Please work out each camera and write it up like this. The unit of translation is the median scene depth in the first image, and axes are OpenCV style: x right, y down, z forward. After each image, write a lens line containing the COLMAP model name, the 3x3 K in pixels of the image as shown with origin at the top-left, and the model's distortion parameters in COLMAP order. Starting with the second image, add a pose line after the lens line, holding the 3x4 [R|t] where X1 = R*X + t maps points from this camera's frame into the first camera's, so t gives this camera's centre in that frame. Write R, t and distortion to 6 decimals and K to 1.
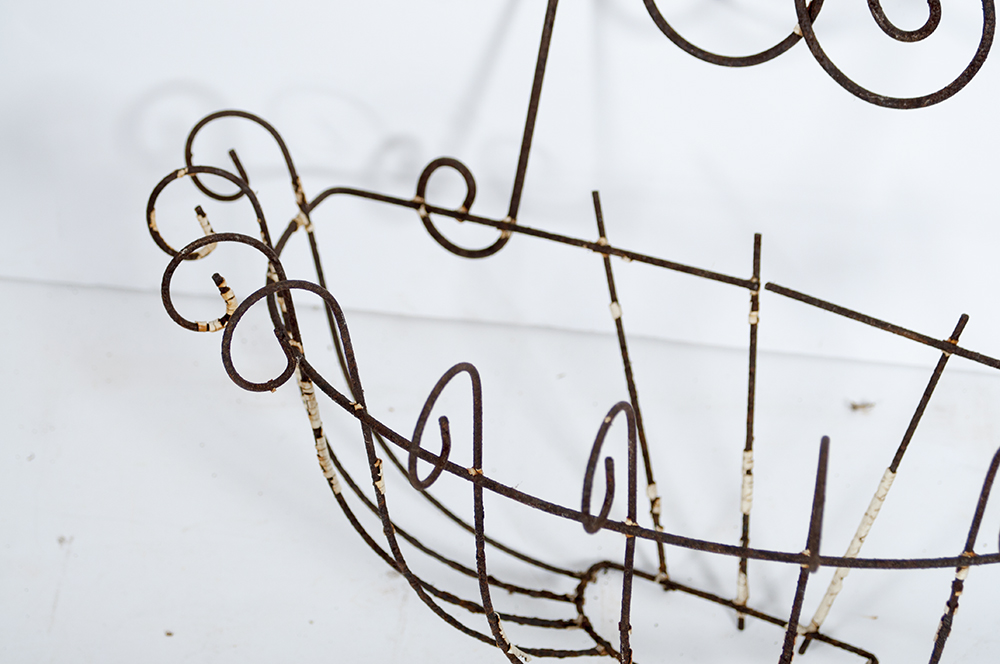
lens RADIAL K [[2748.5, 0, 500.0], [0, 2748.5, 332.0], [0, 0, 1]] dist [0.002203, 0.945881]
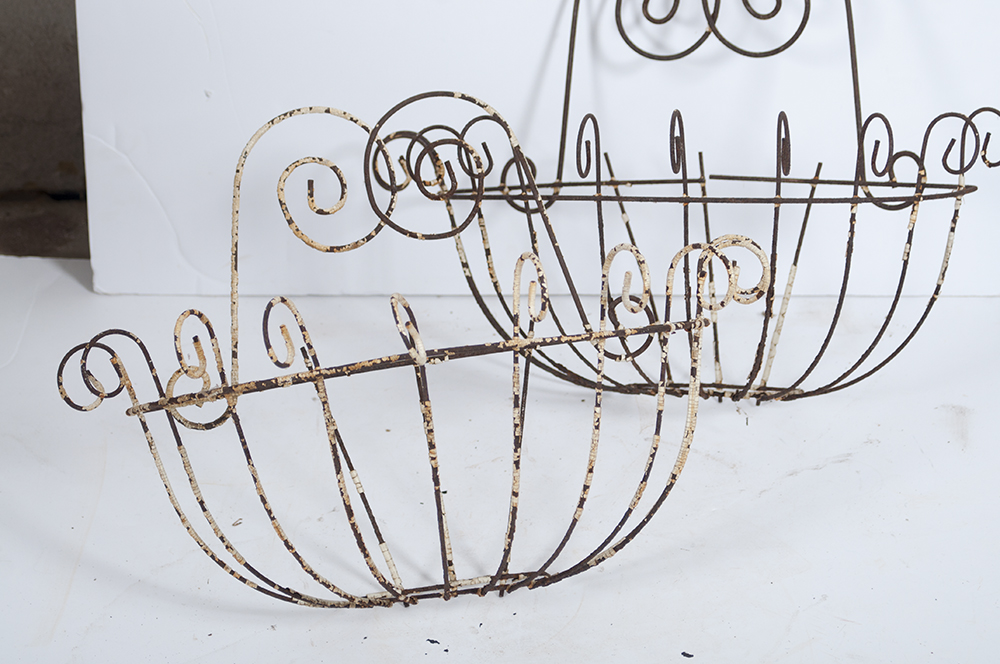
lens RADIAL K [[2748.5, 0, 500.0], [0, 2748.5, 332.0], [0, 0, 1]] dist [0.002203, 0.945881]
pose [[0.982159, -0.093649, 0.163076, -0.344597], [0.148605, 0.917926, -0.367870, 0.722791], [-0.115241, 0.385541, 0.915466, -0.612476]]
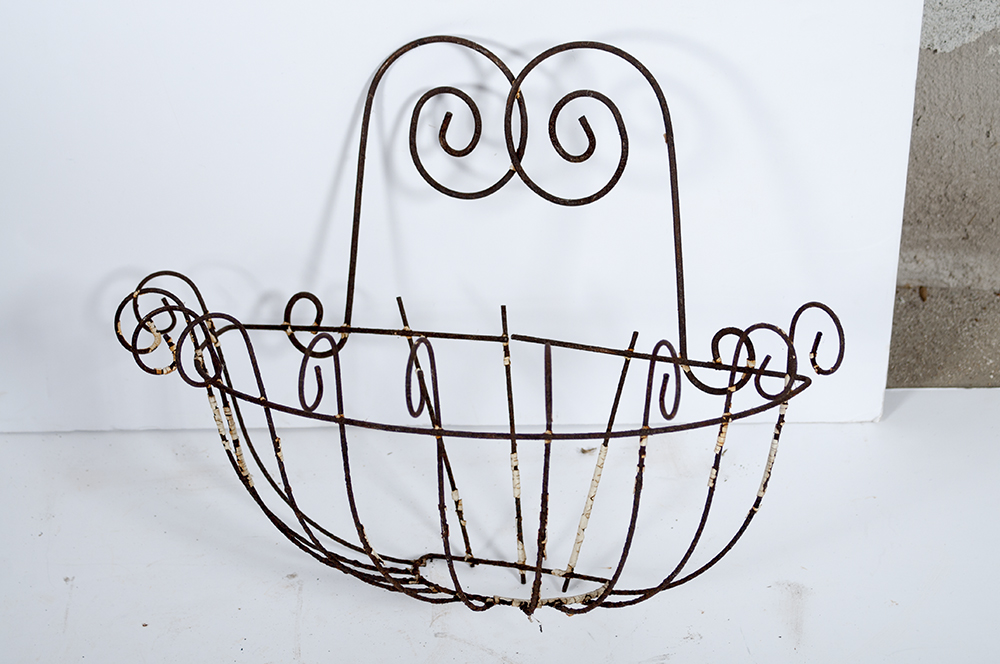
lens RADIAL K [[2362.1, 0, 500.0], [0, 2362.1, 332.0], [0, 0, 1]] dist [-0.011365, 0.139592]
pose [[0.992036, -0.091436, 0.086626, -0.027064], [0.109050, 0.967666, -0.227443, 0.285511], [-0.063028, 0.235078, 0.969931, -0.313278]]
